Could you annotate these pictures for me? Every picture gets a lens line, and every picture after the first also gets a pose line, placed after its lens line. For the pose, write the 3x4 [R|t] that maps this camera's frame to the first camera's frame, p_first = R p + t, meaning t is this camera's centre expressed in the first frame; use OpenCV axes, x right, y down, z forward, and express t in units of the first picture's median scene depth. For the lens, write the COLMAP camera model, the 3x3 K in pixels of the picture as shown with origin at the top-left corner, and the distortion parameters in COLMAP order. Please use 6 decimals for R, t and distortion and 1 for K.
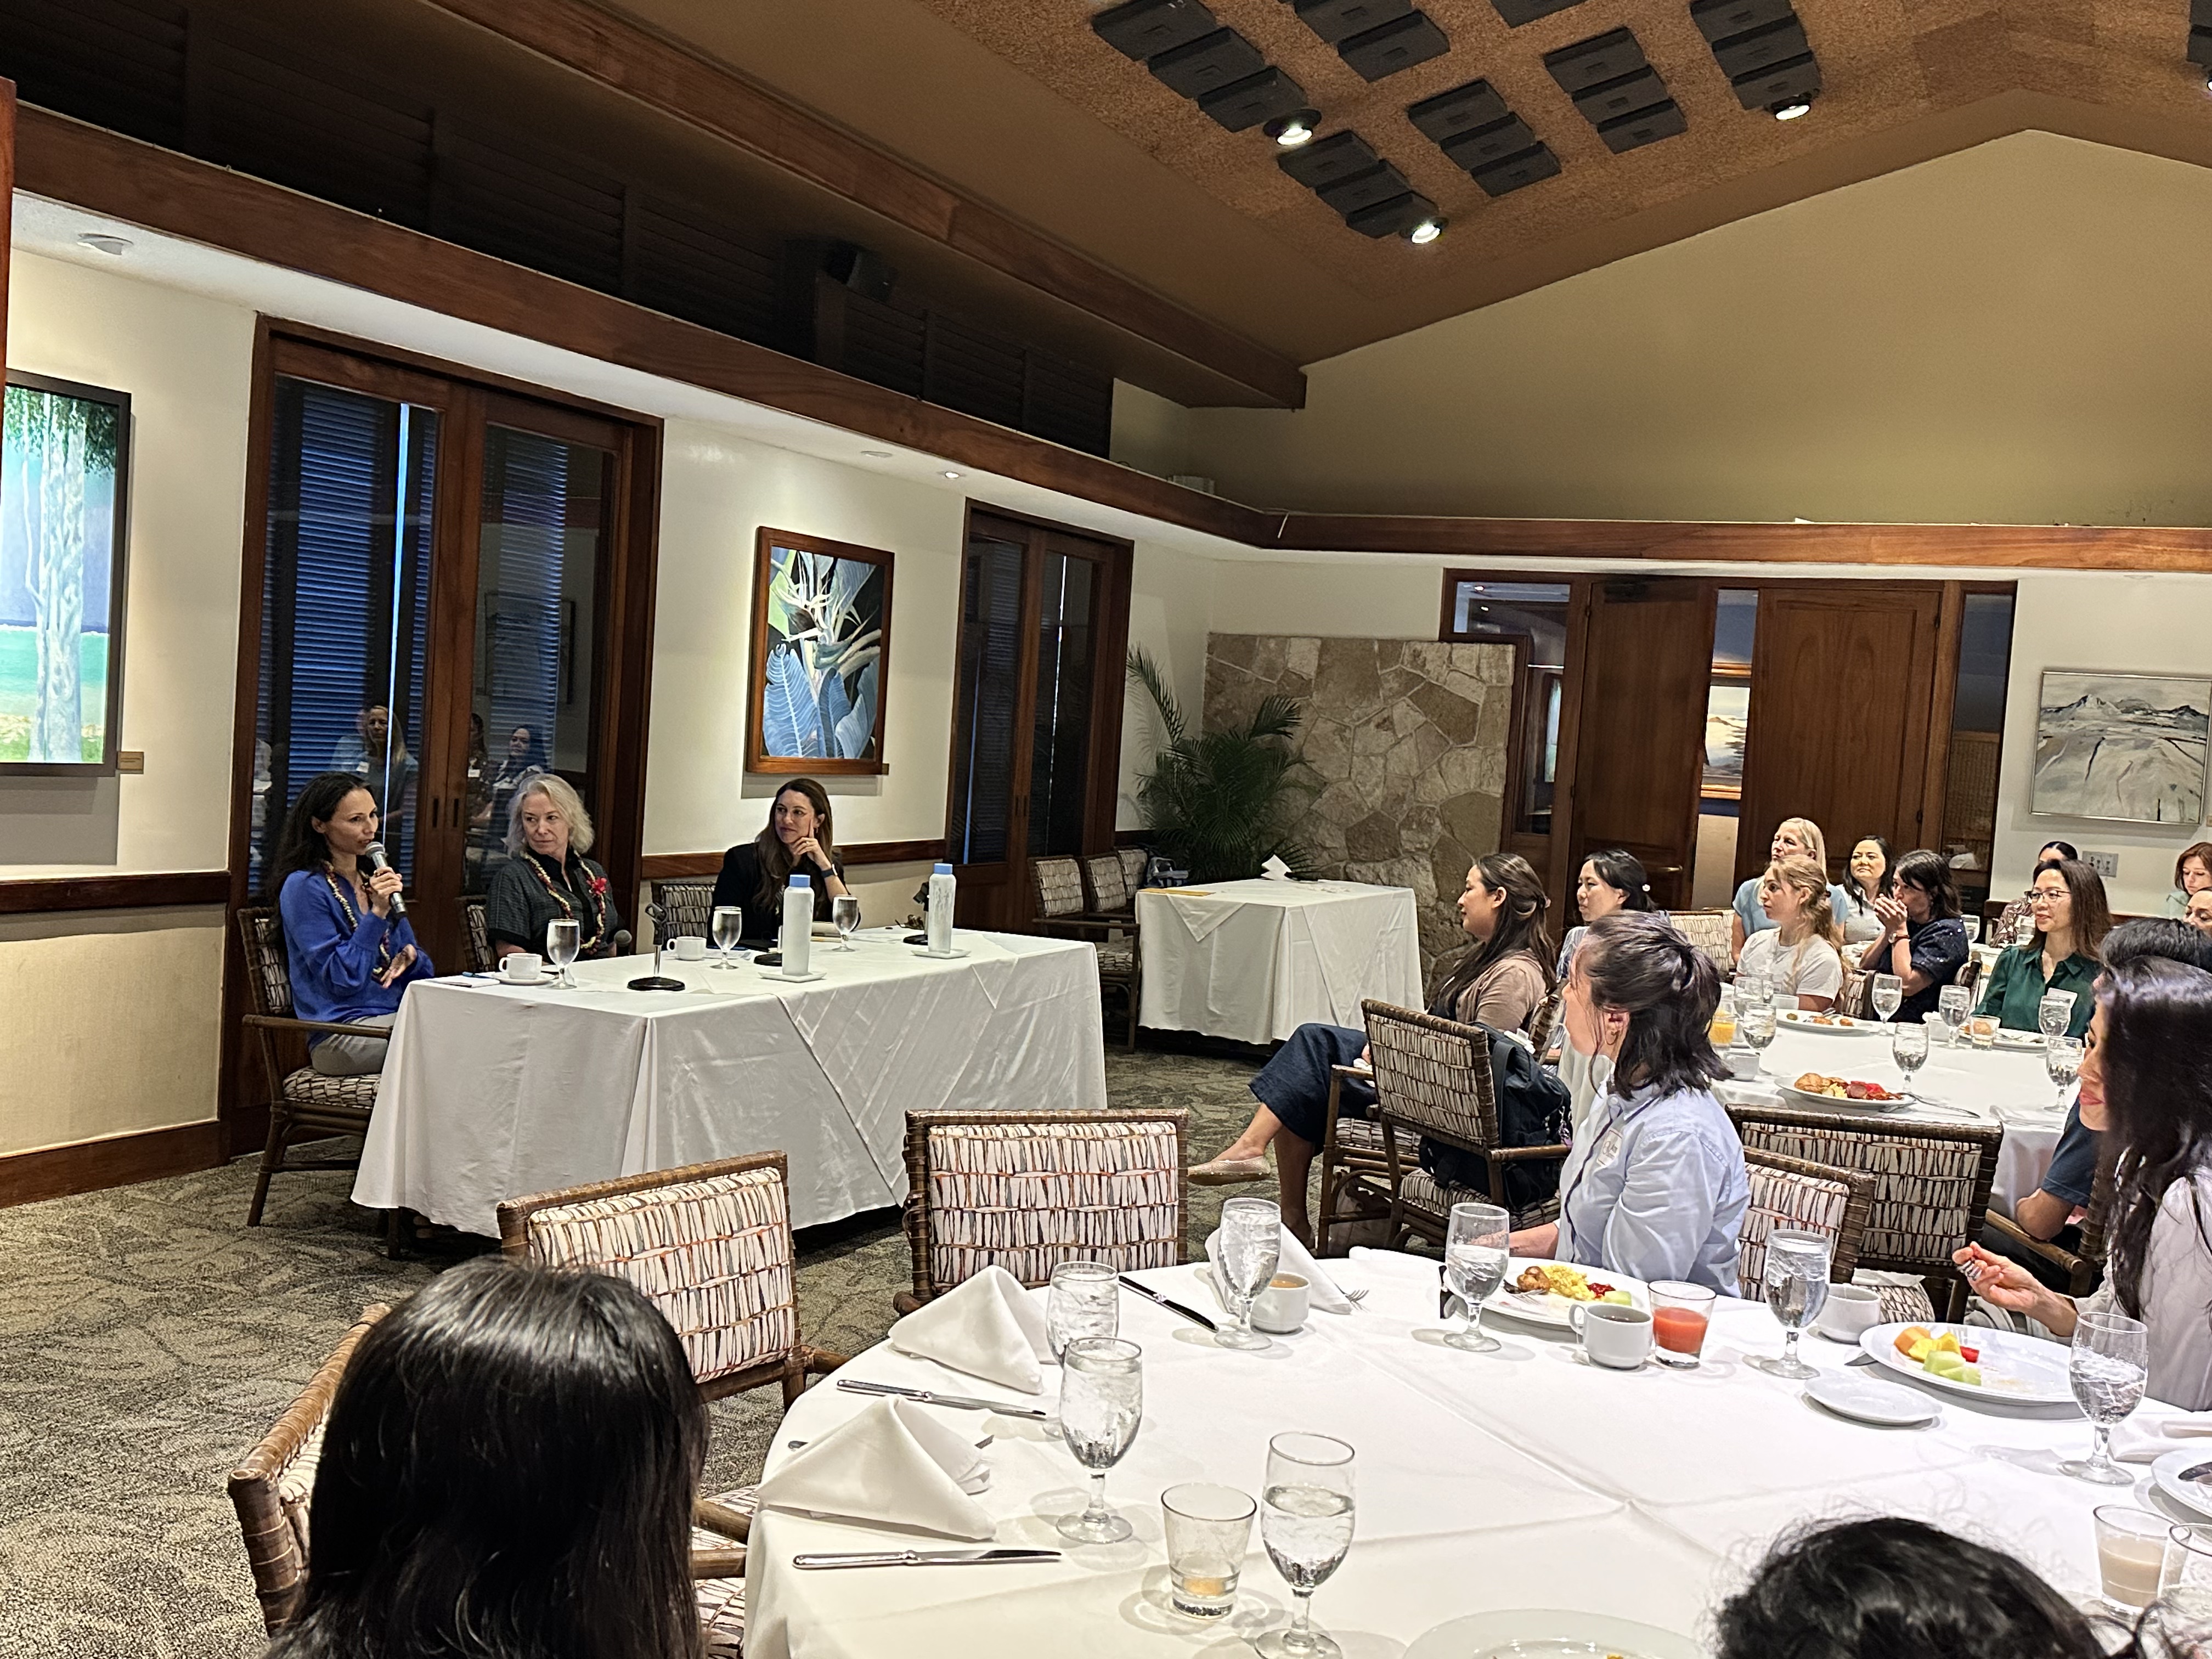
lens RADIAL K [[2128.2, 0, 1106.0], [0, 2128.2, 829.5], [0, 0, 1]] dist [0.038674, -0.016301]
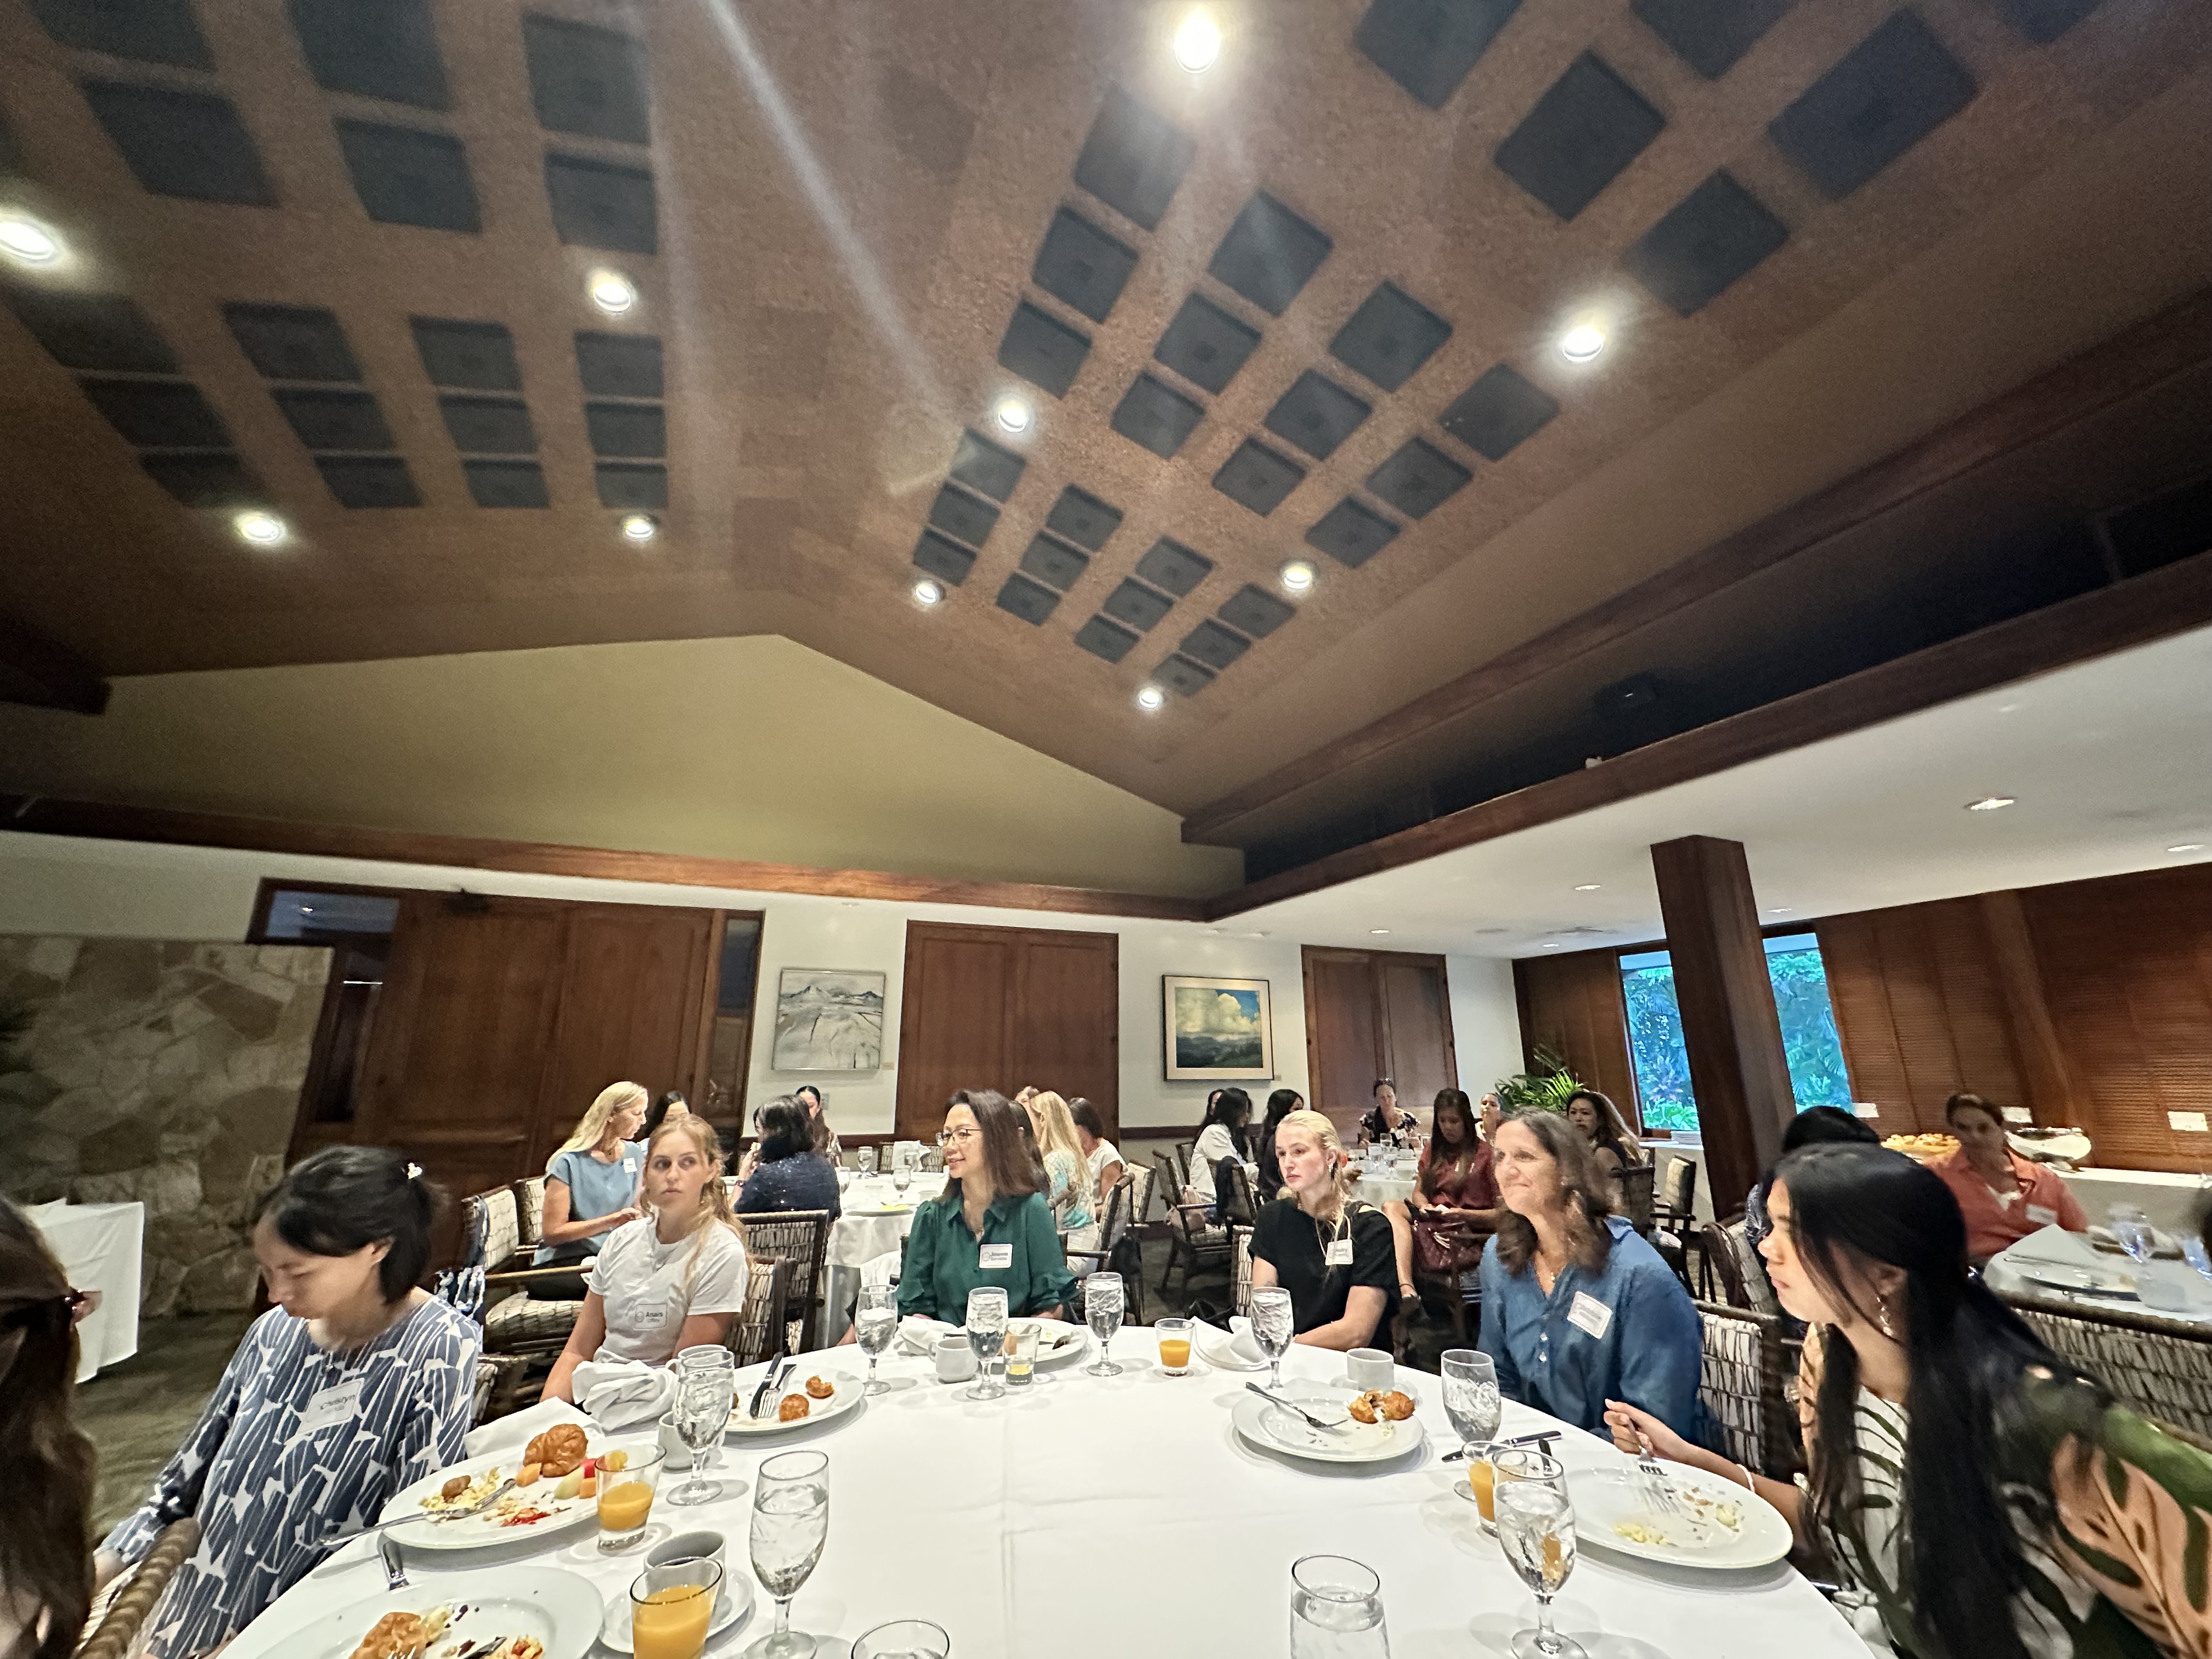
lens RADIAL K [[886.7, 0, 1087.2], [0, 886.7, 816.5], [0, 0, 1]] dist [0.001195, -0.000125]
pose [[0.659727, 0.142808, 0.737812, 0.193115], [0.082082, 0.962212, -0.259637, 0.001800], [-0.747009, 0.231851, 0.623075, 0.775744]]
